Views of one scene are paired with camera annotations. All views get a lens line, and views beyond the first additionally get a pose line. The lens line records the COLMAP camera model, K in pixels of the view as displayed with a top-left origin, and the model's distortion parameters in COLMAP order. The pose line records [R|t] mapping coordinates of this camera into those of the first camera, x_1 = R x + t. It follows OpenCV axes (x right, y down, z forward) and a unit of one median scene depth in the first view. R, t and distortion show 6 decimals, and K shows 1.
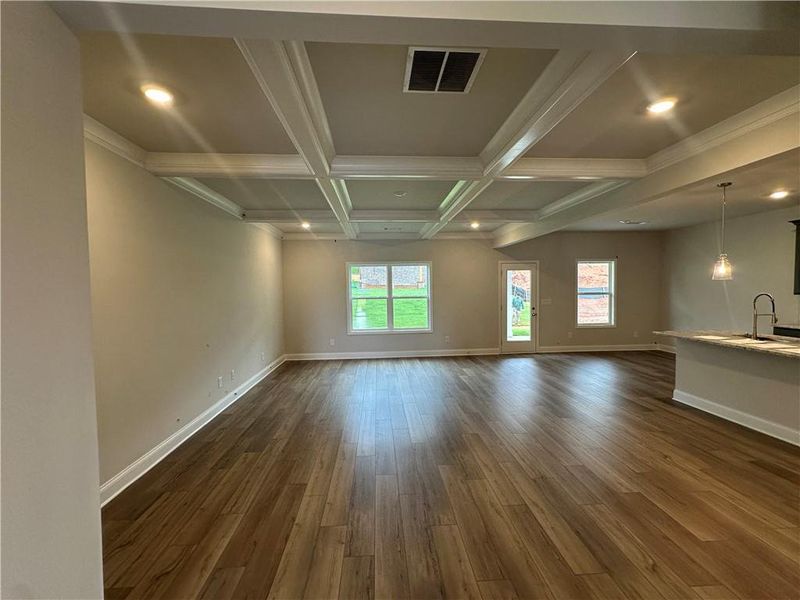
lens RADIAL K [[339.2, 0, 400.2], [0, 339.2, 298.3], [0, 0, 1]] dist [-0.001171, -0.000100]
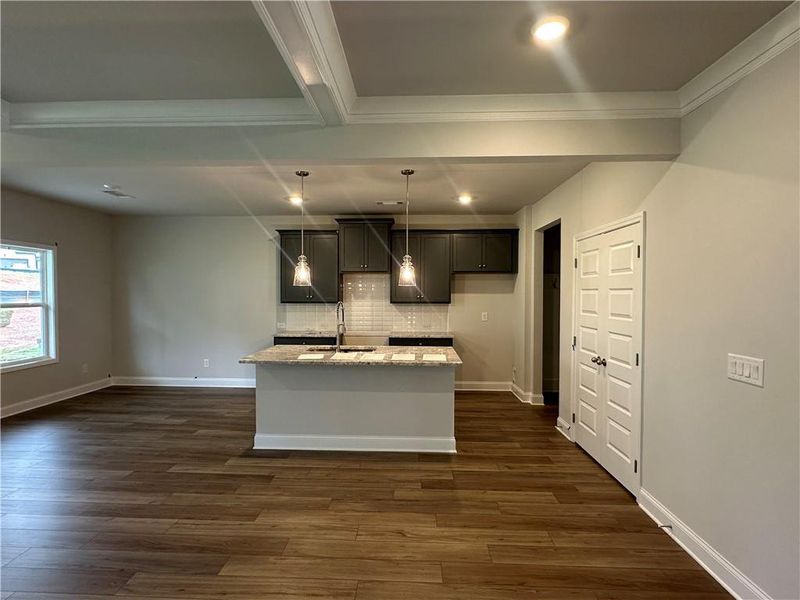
lens RADIAL K [[421.6, 0, 398.9], [0, 421.6, 305.6], [0, 0, 1]] dist [-0.009398, 0.001513]
pose [[0.107526, -0.014663, 0.994094, -0.058072], [0.025515, 0.999603, 0.011984, -0.013257], [-0.993875, 0.024075, 0.107858, 0.636397]]
